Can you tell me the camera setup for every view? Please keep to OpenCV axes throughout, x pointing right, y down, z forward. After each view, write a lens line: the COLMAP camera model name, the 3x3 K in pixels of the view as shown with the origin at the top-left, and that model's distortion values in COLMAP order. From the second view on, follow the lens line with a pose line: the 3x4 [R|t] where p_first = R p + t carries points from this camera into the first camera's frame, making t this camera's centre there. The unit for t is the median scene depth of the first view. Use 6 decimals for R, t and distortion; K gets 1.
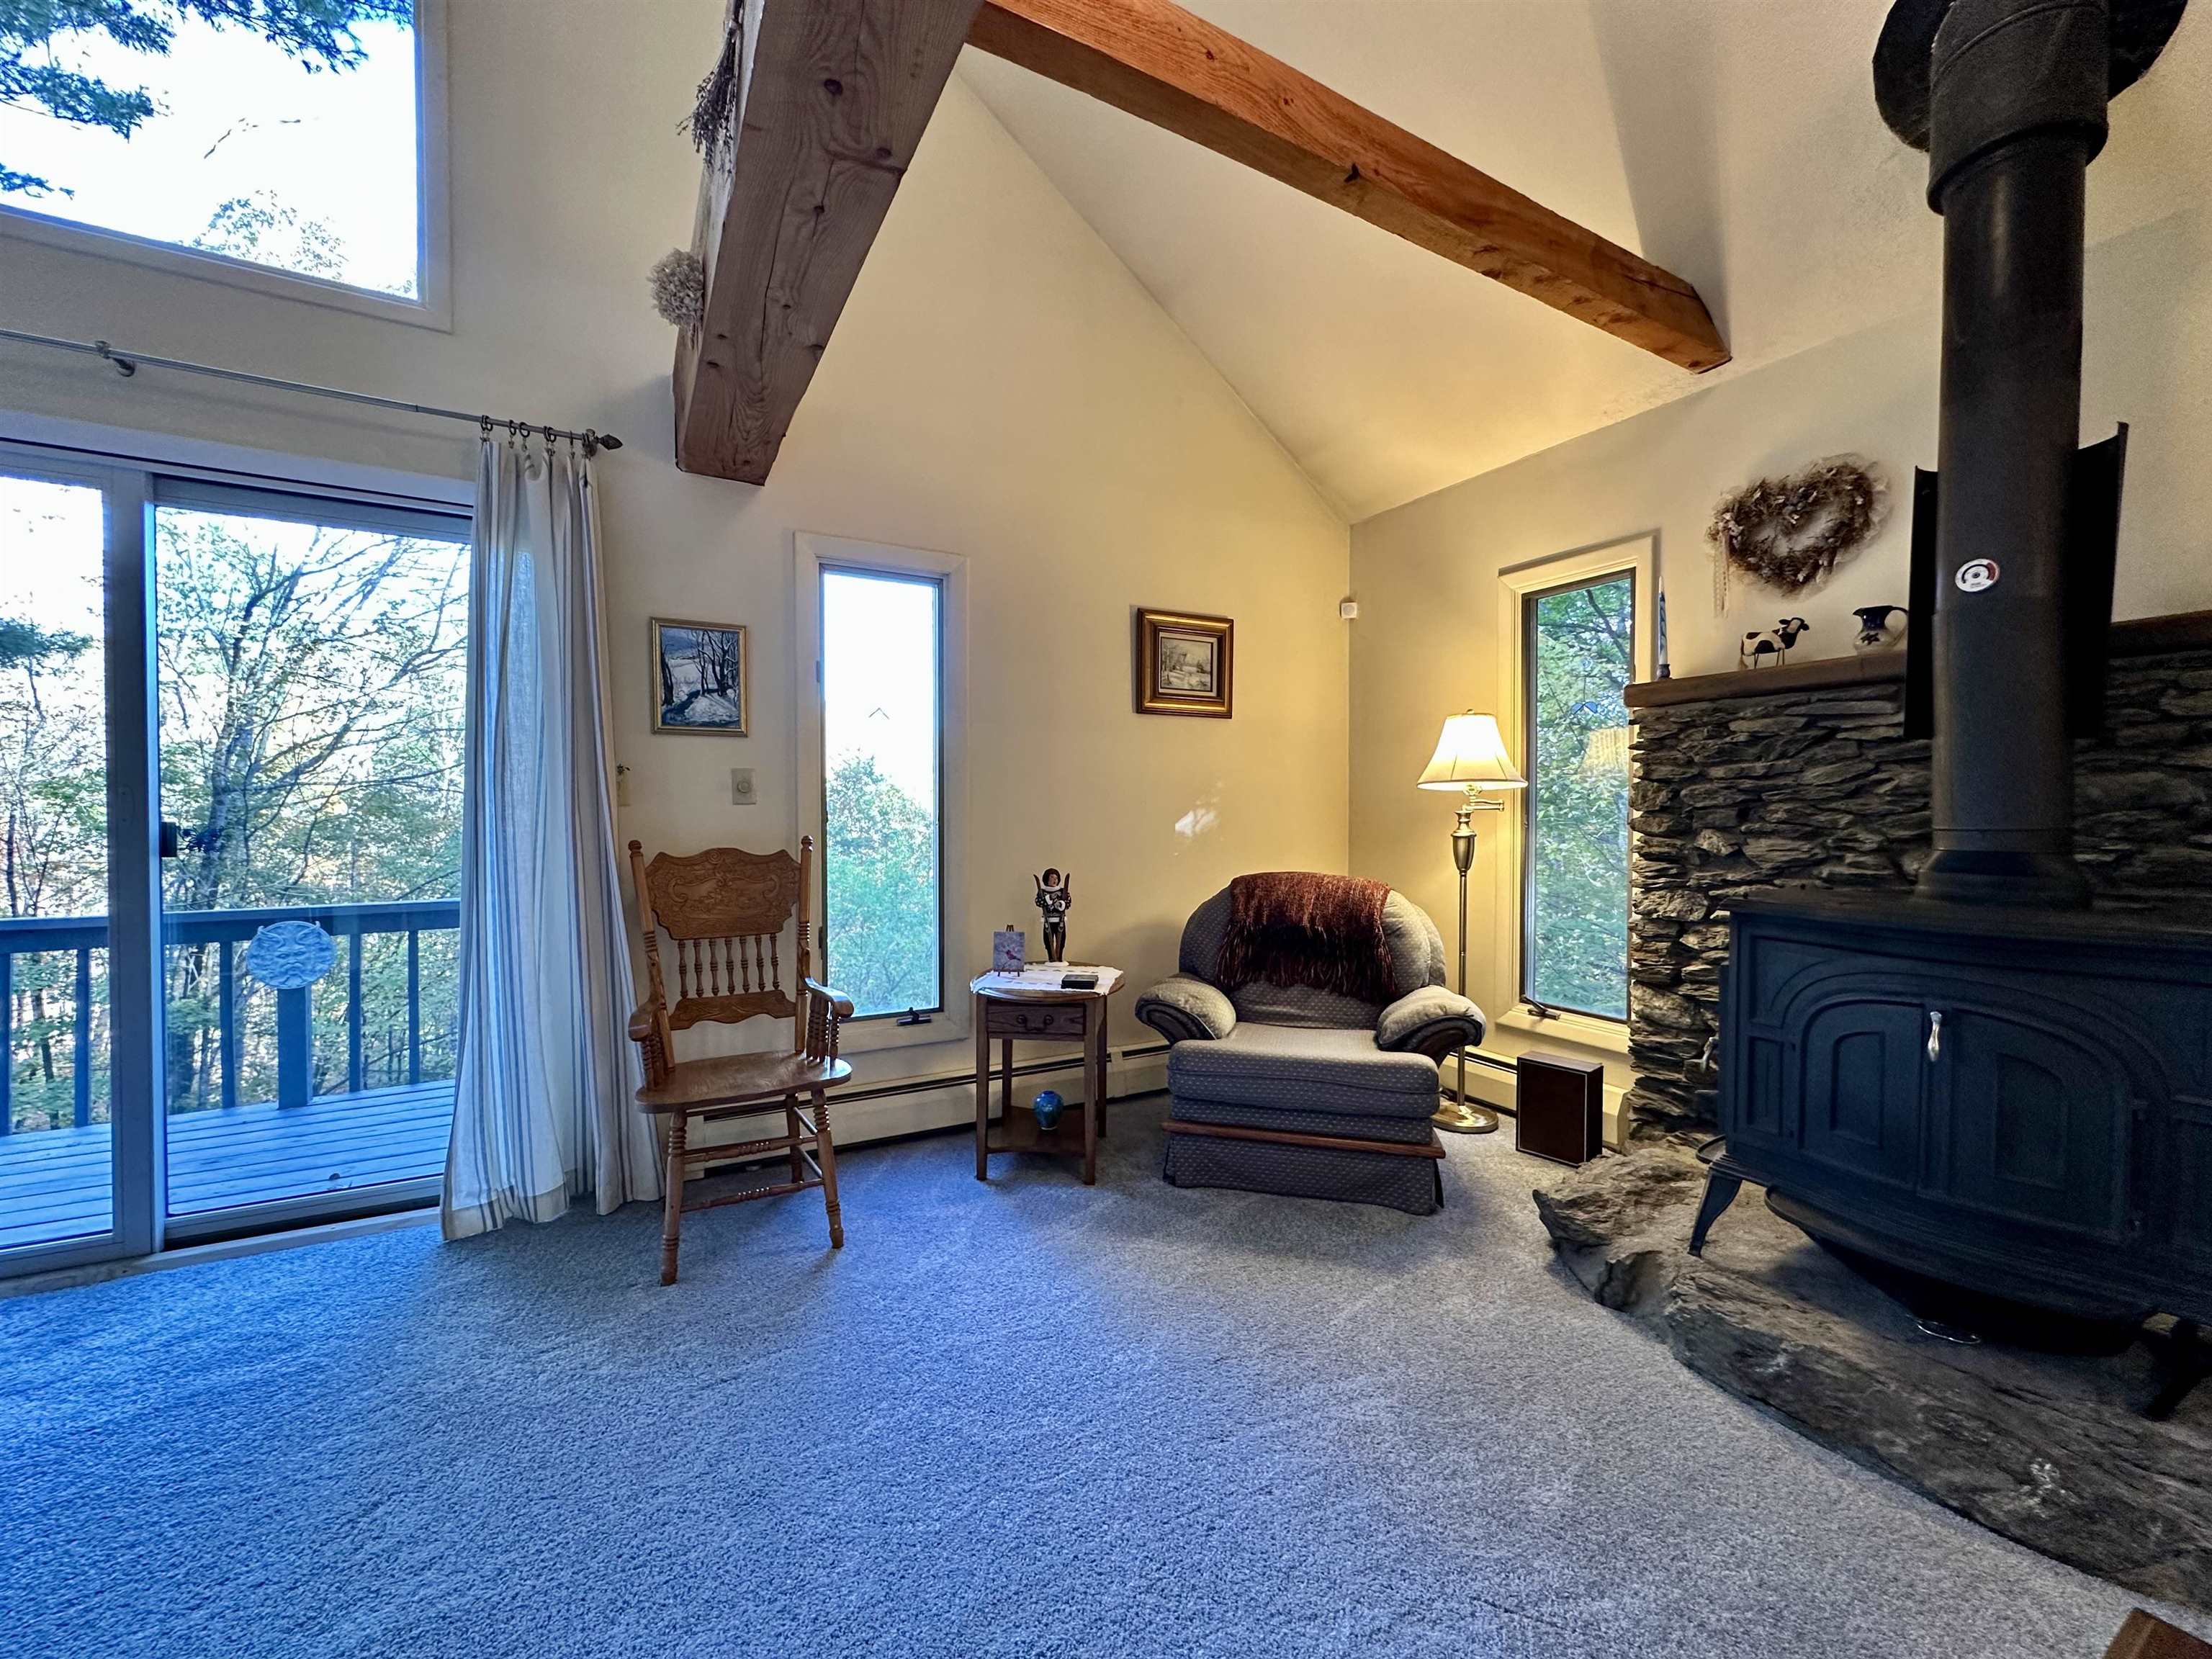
lens RADIAL K [[882.9, 0, 1107.9], [0, 882.9, 834.8], [0, 0, 1]] dist [-0.001537, 0.000646]
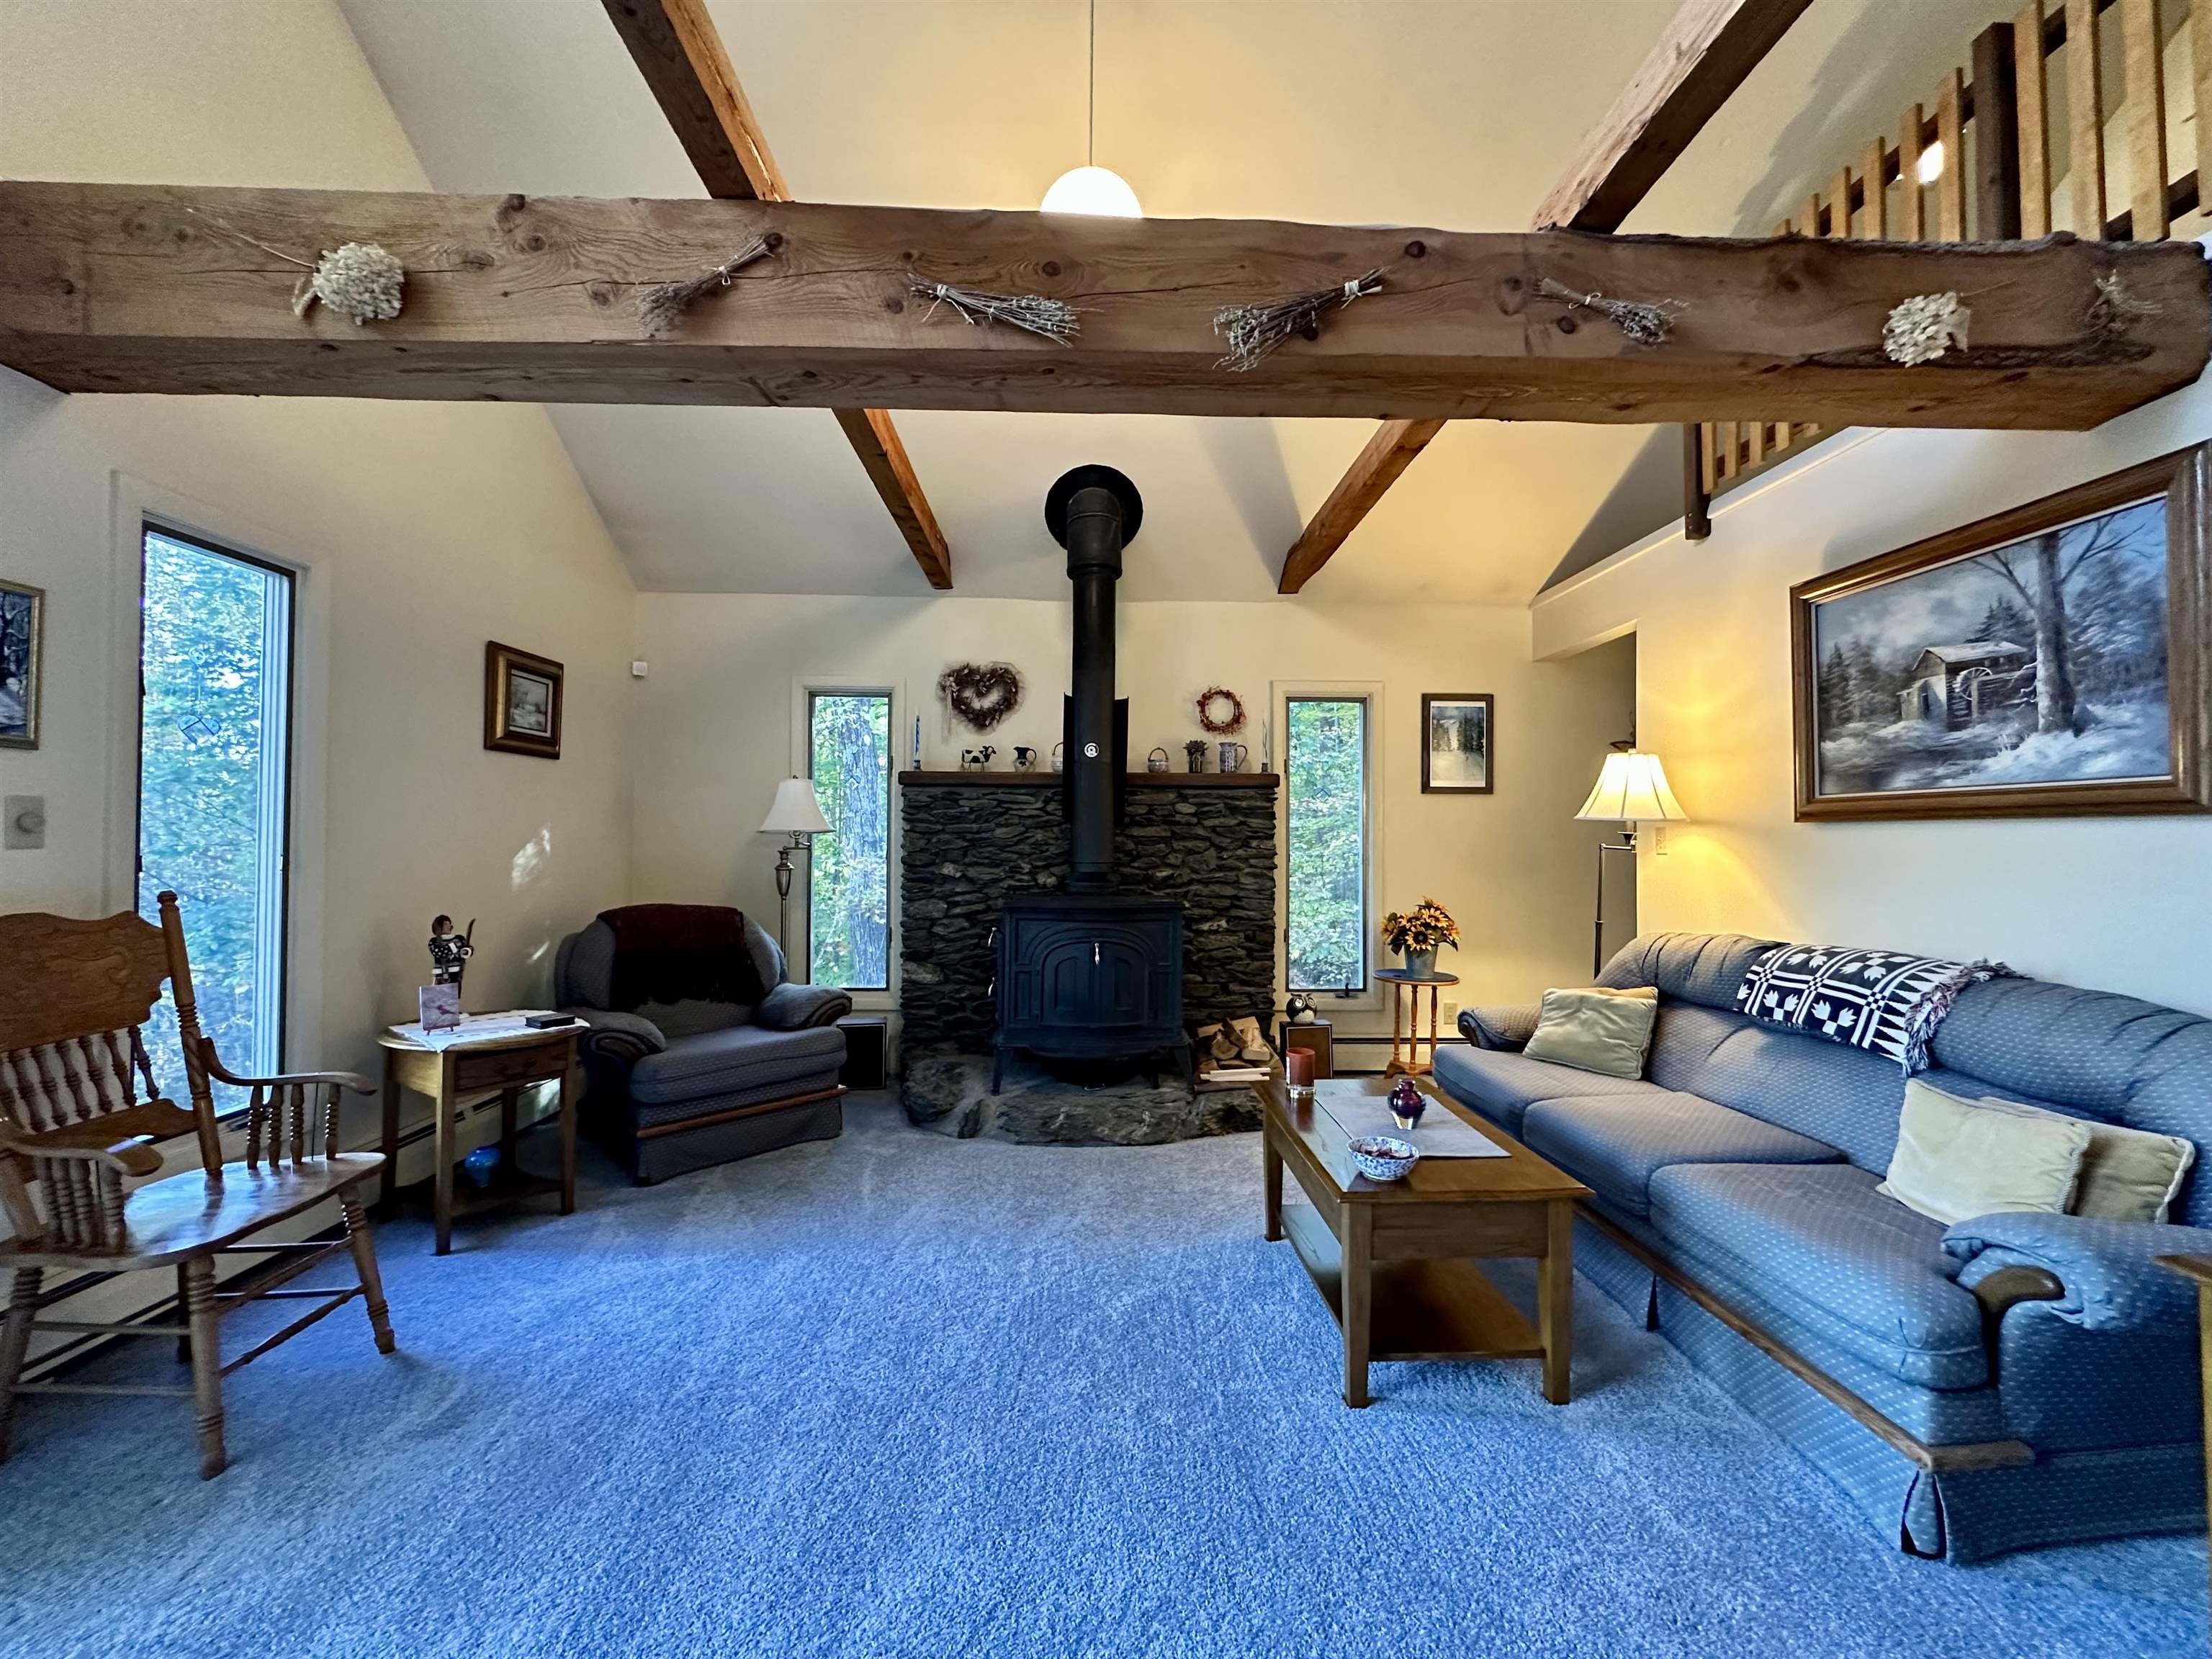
lens RADIAL K [[882.9, 0, 1098.7], [0, 882.9, 826.2], [0, 0, 1]] dist [-0.001537, 0.000646]
pose [[0.470837, 0.019173, 0.882012, -0.681349], [0.014272, 0.999467, -0.029345, -0.021441], [-0.882105, 0.026405, 0.470312, -0.053618]]
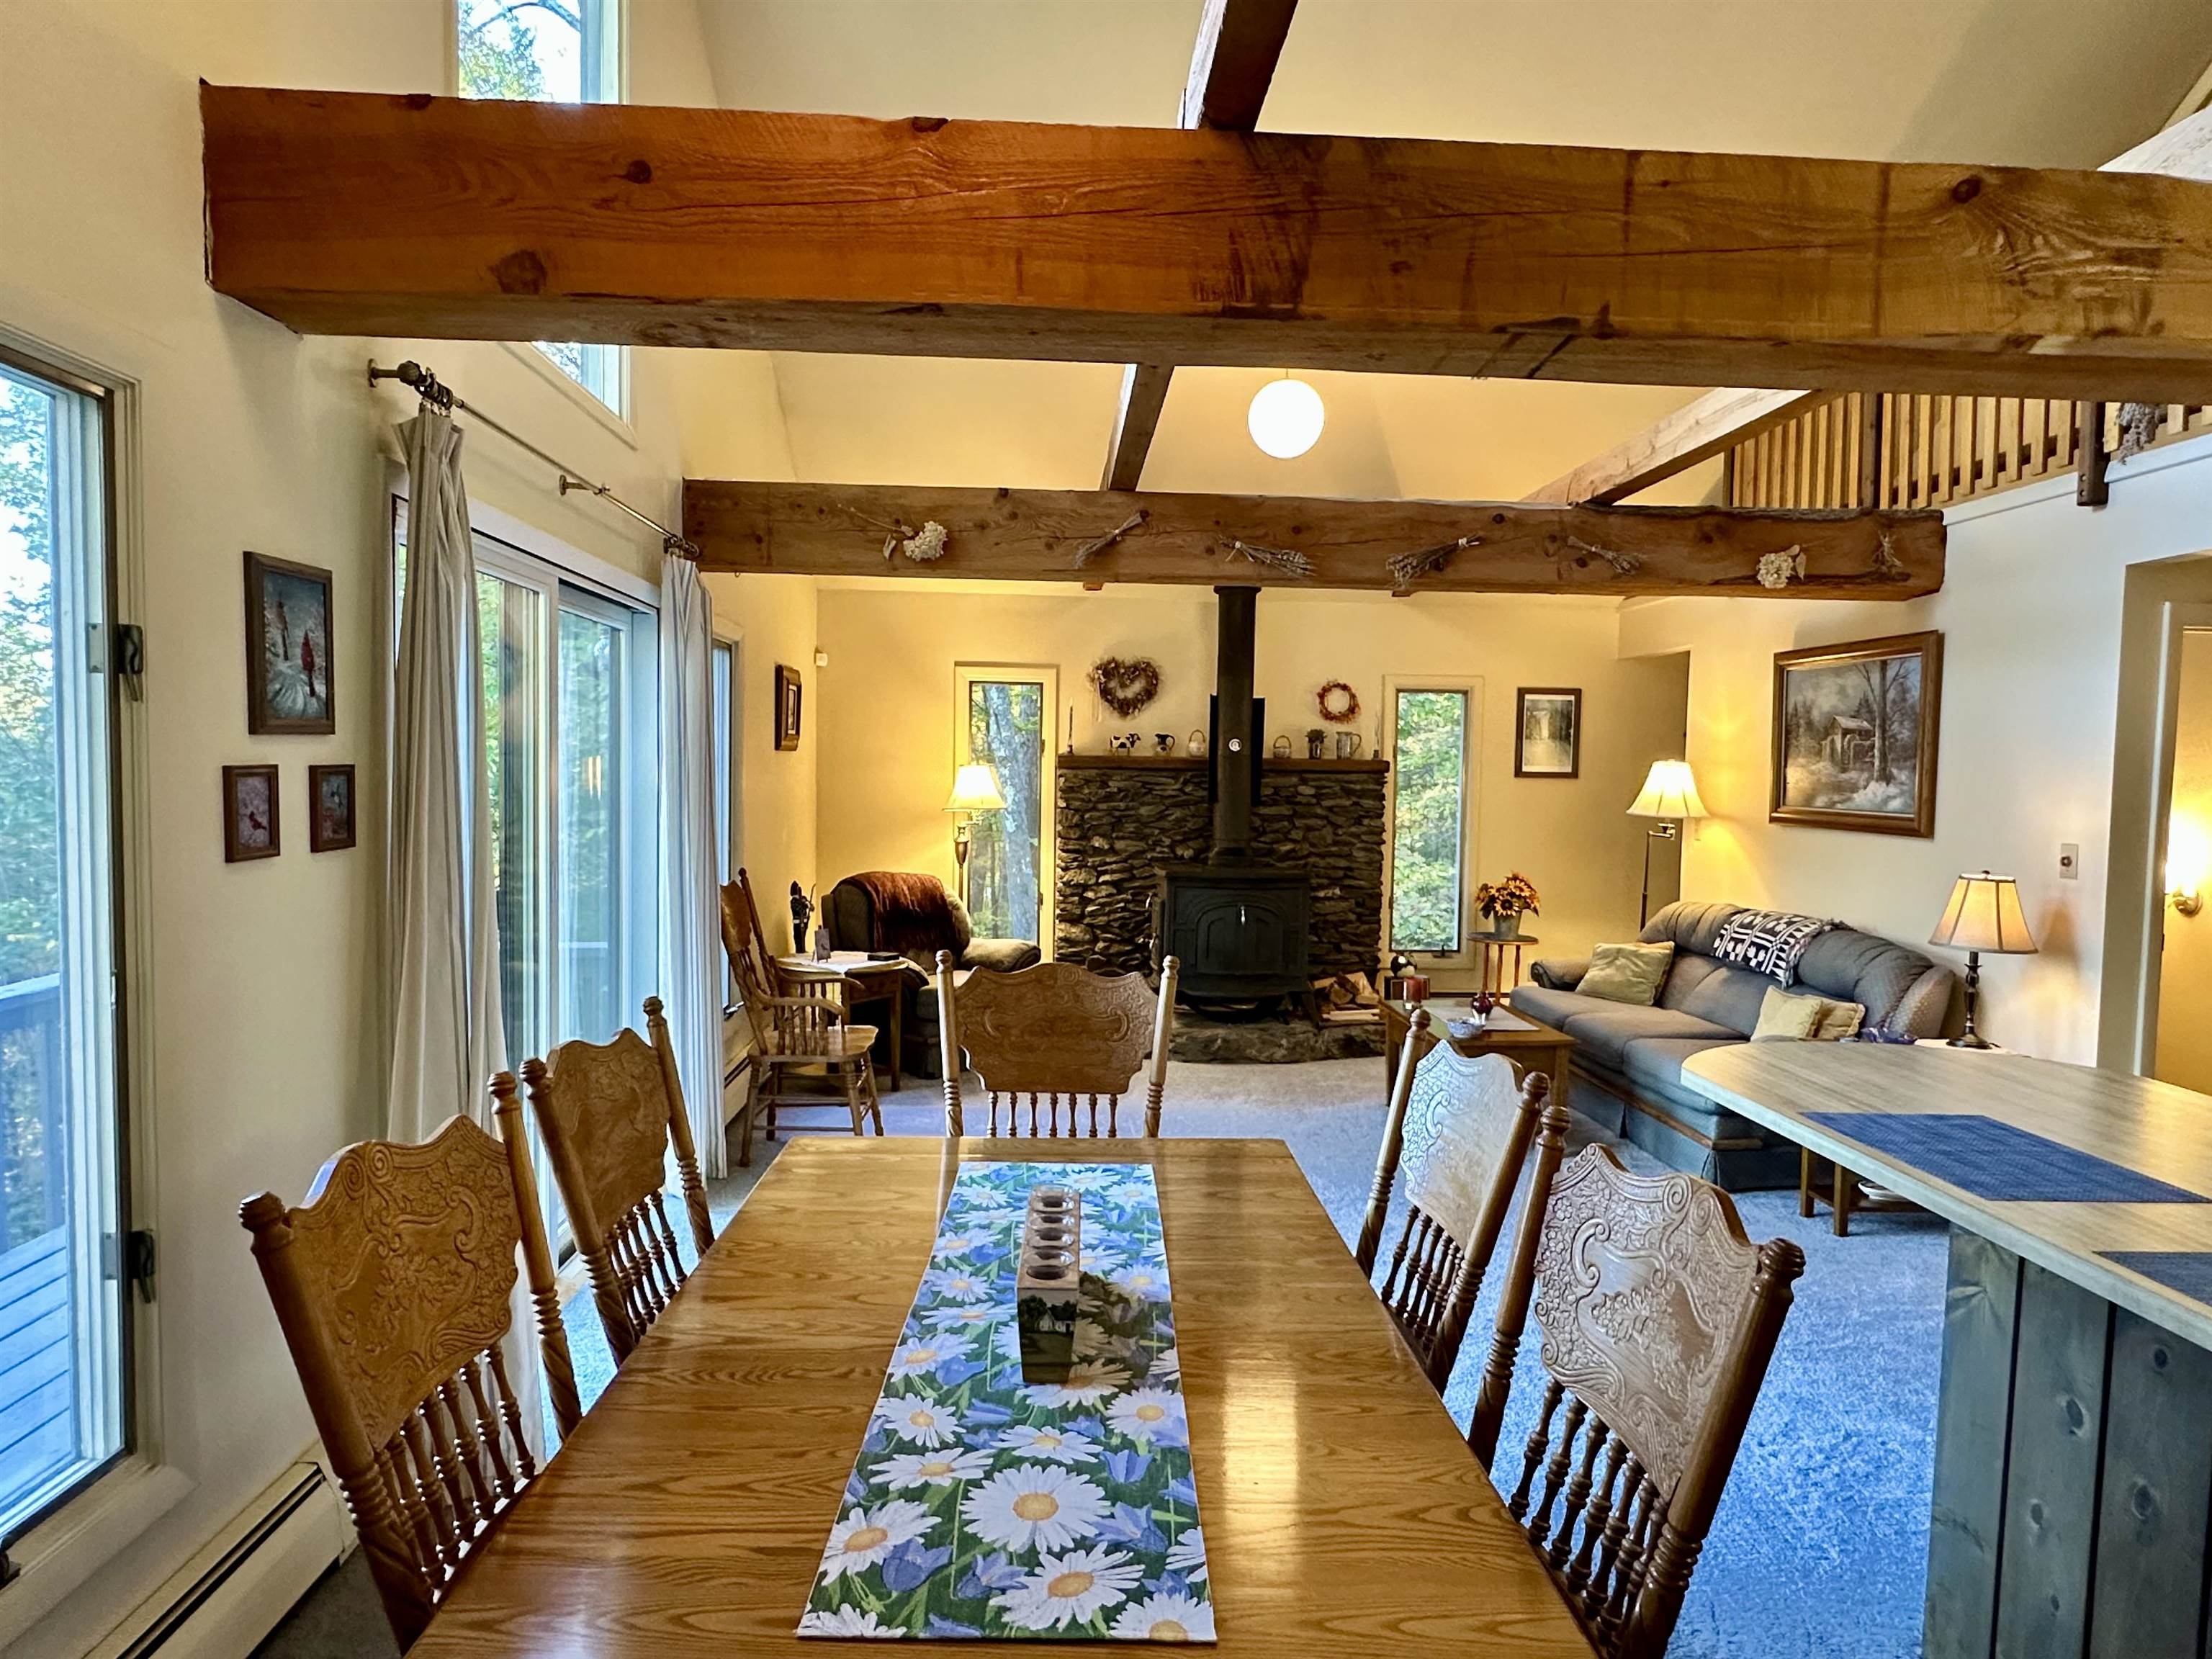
lens RADIAL K [[1310.2, 0, 1101.4], [0, 1310.2, 842.3], [0, 0, 1]] dist [0.001592, -0.000484]
pose [[0.452320, -0.043165, 0.890811, -1.875787], [0.004026, 0.998917, 0.046358, -0.125619], [-0.891847, -0.017382, 0.452004, -0.301634]]
